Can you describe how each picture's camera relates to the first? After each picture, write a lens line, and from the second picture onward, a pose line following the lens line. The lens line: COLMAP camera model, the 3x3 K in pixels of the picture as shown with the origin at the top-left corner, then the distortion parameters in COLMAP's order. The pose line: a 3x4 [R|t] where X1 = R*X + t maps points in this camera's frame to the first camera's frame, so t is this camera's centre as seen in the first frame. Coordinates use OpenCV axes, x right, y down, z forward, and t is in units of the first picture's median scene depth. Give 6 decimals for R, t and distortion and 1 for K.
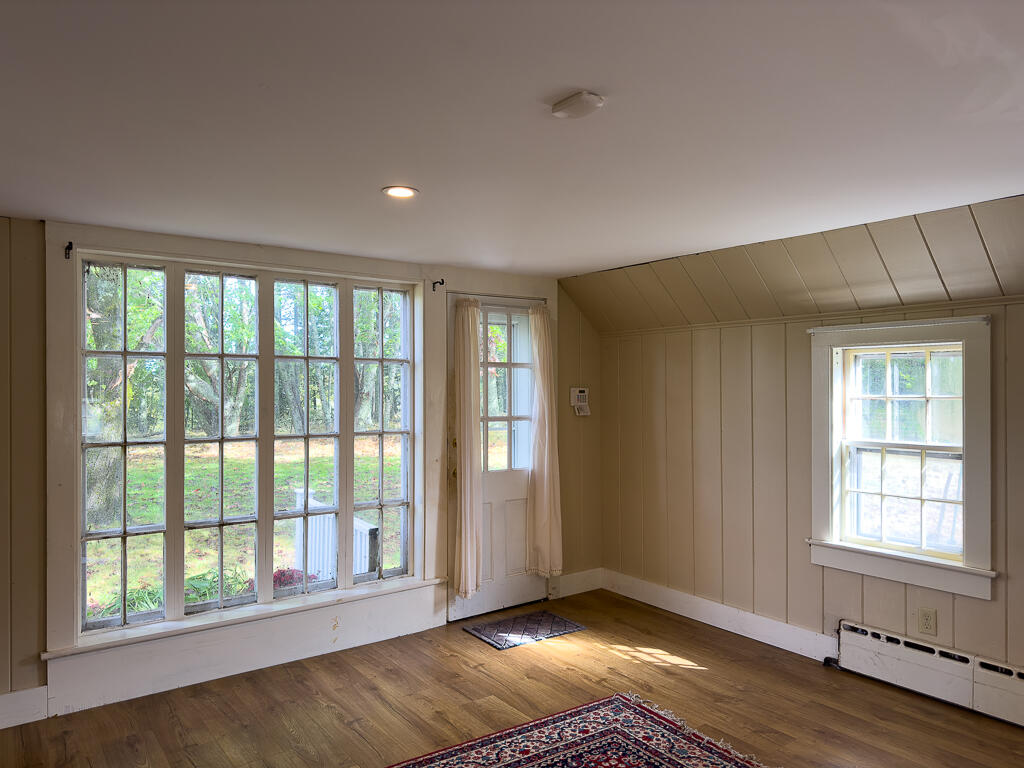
lens RADIAL K [[700.9, 0, 470.5], [0, 700.9, 380.4], [0, 0, 1]] dist [0.018614, -0.024938]
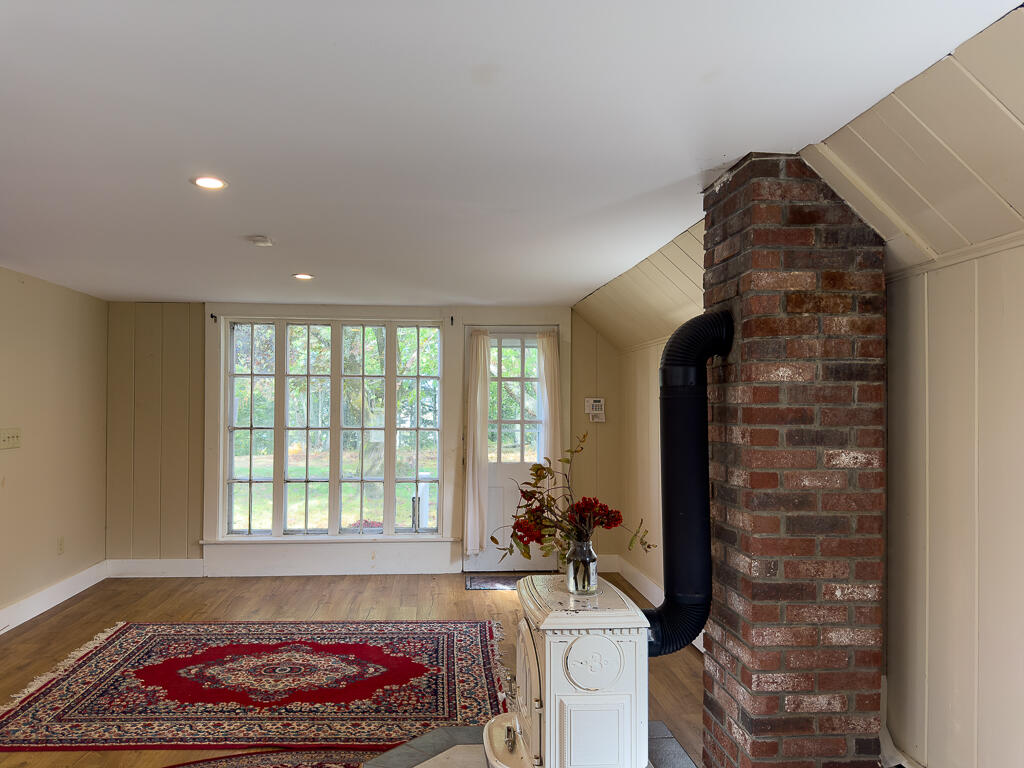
lens RADIAL K [[756.1, 0, 511.5], [0, 756.1, 391.7], [0, 0, 1]] dist [-0.005462, -0.013345]
pose [[0.850221, -0.000727, -0.526426, 0.991862], [-0.001691, 0.999990, -0.004112, 0.007884], [0.526424, 0.004387, 0.850211, -0.219573]]
